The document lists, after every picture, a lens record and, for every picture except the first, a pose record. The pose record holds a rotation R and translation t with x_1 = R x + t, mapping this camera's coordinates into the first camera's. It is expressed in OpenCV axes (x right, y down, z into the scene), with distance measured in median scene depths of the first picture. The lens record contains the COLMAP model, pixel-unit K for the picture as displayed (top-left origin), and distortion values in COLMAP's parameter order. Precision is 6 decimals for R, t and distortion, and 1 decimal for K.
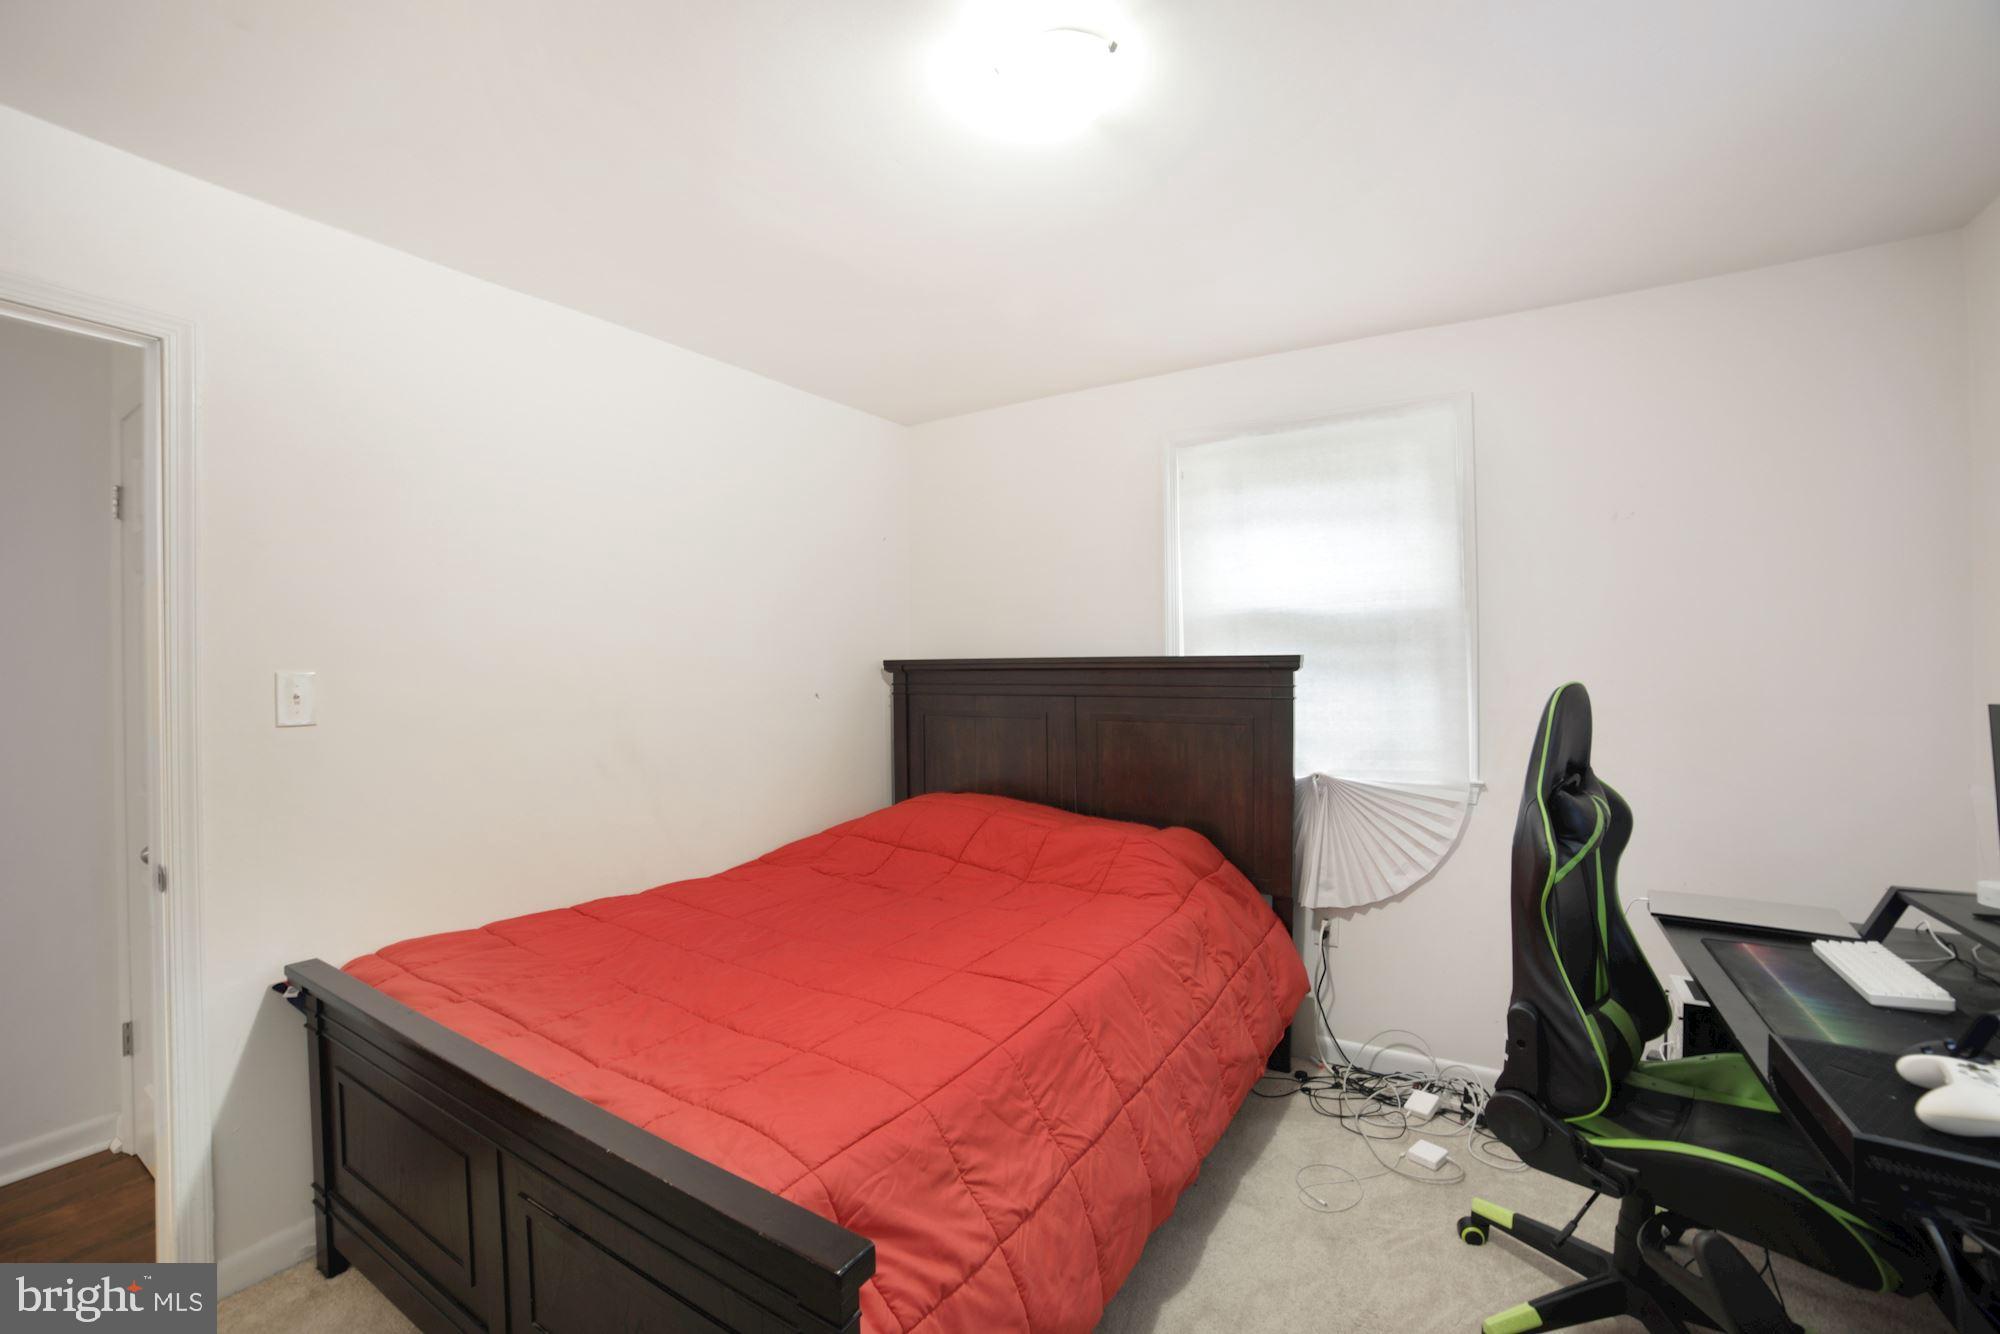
lens RADIAL K [[838.6, 0, 990.2], [0, 838.6, 660.2], [0, 0, 1]] dist [-0.090416, 0.029245]
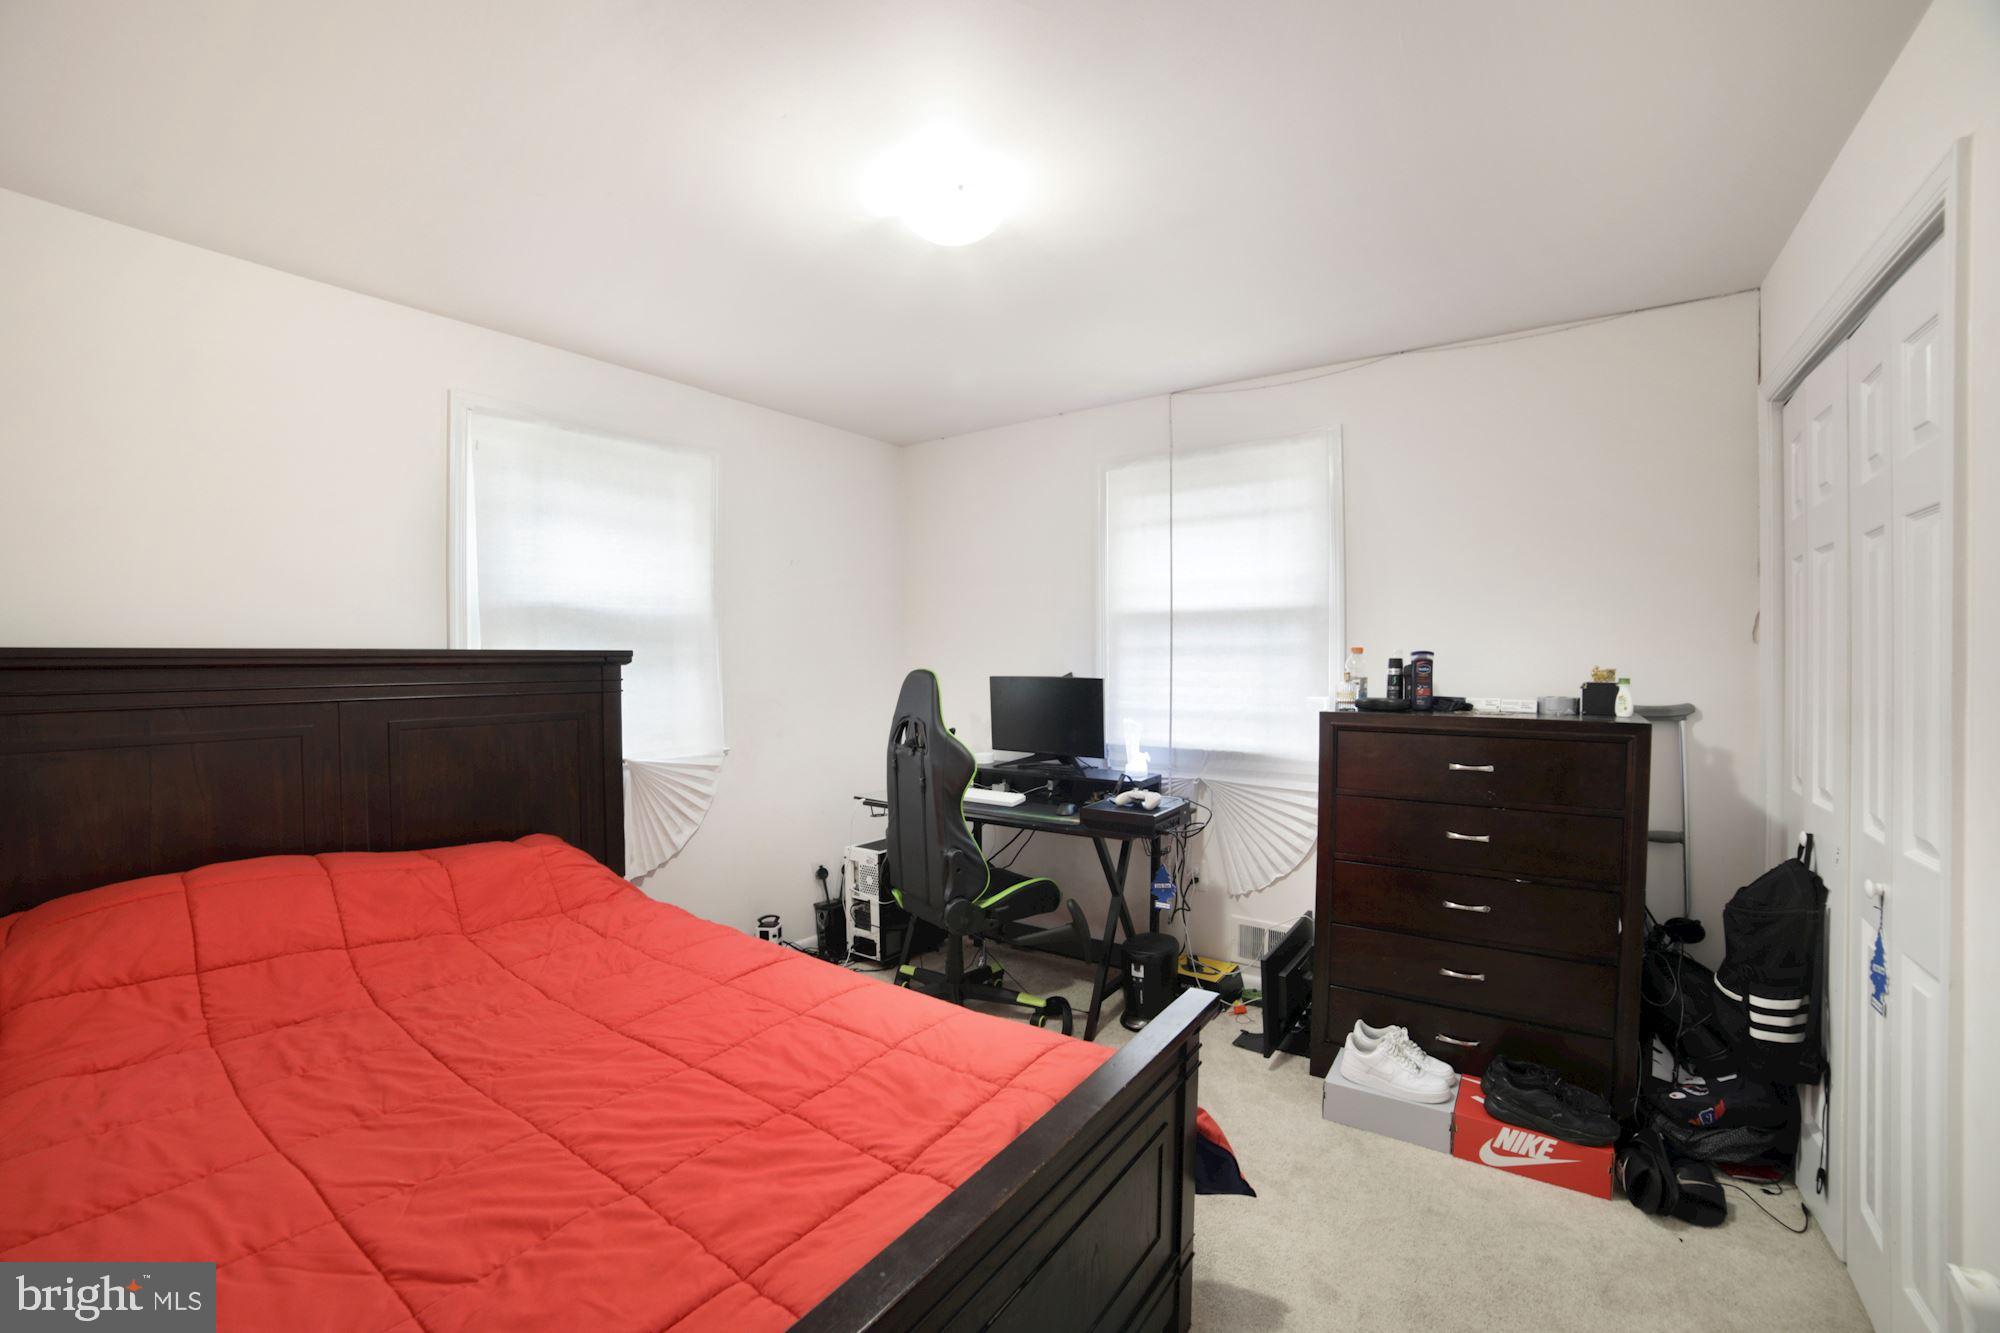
lens RADIAL K [[838.6, 0, 990.2], [0, 838.6, 659.7], [0, 0, 1]] dist [-0.090416, 0.029245]
pose [[0.073052, 0.001043, 0.997328, -0.662075], [-0.002470, 0.999997, -0.000865, 0.005935], [-0.997325, -0.002400, 0.073054, 0.444812]]
